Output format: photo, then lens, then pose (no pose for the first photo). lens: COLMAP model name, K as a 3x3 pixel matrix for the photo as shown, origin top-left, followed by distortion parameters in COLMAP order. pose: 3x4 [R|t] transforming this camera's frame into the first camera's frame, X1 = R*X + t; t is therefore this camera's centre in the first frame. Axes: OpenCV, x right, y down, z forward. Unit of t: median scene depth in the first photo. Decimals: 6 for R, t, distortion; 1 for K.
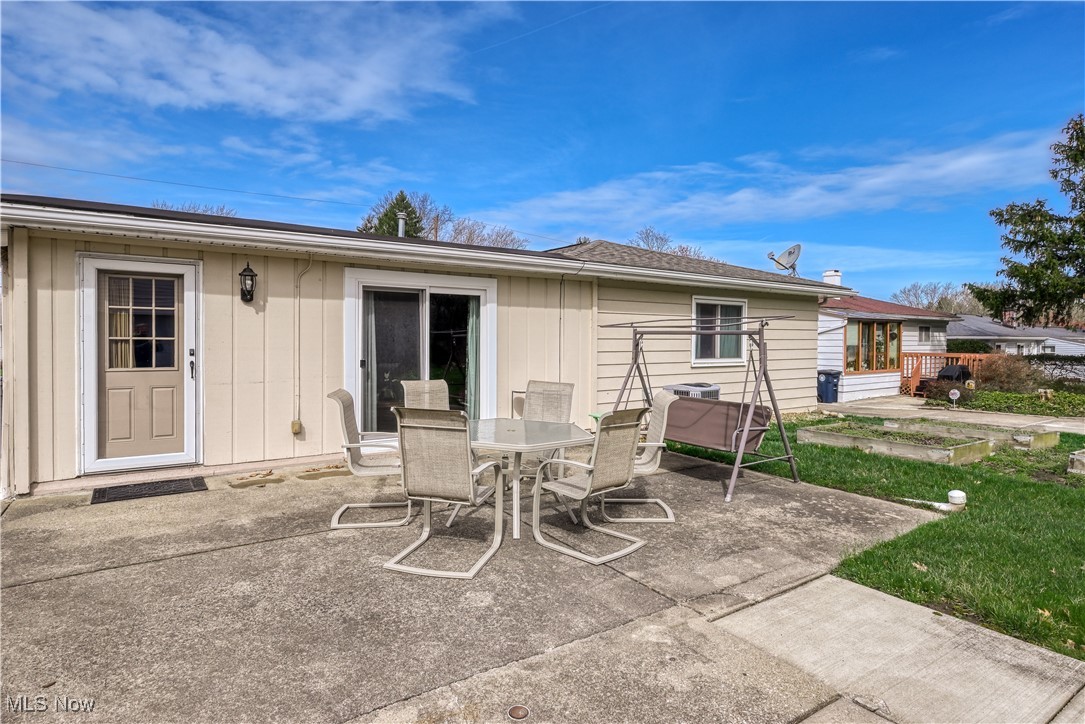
lens RADIAL K [[552.7, 0, 533.6], [0, 552.7, 347.9], [0, 0, 1]] dist [0.003700, 0.000343]
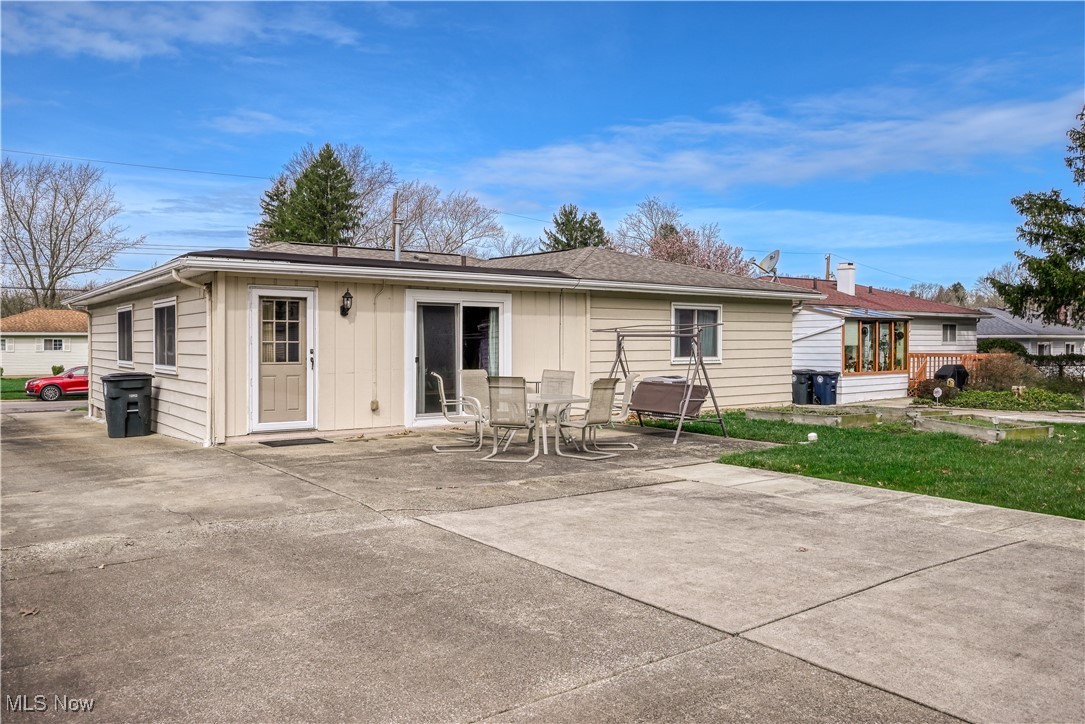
lens RADIAL K [[787.7, 0, 544.1], [0, 787.7, 375.7], [0, 0, 1]] dist [0.010883, 0.000447]
pose [[0.998218, -0.008805, 0.059024, -0.076416], [0.007157, 0.999580, 0.028071, 0.010226], [-0.059246, -0.027598, 0.997862, -0.624016]]
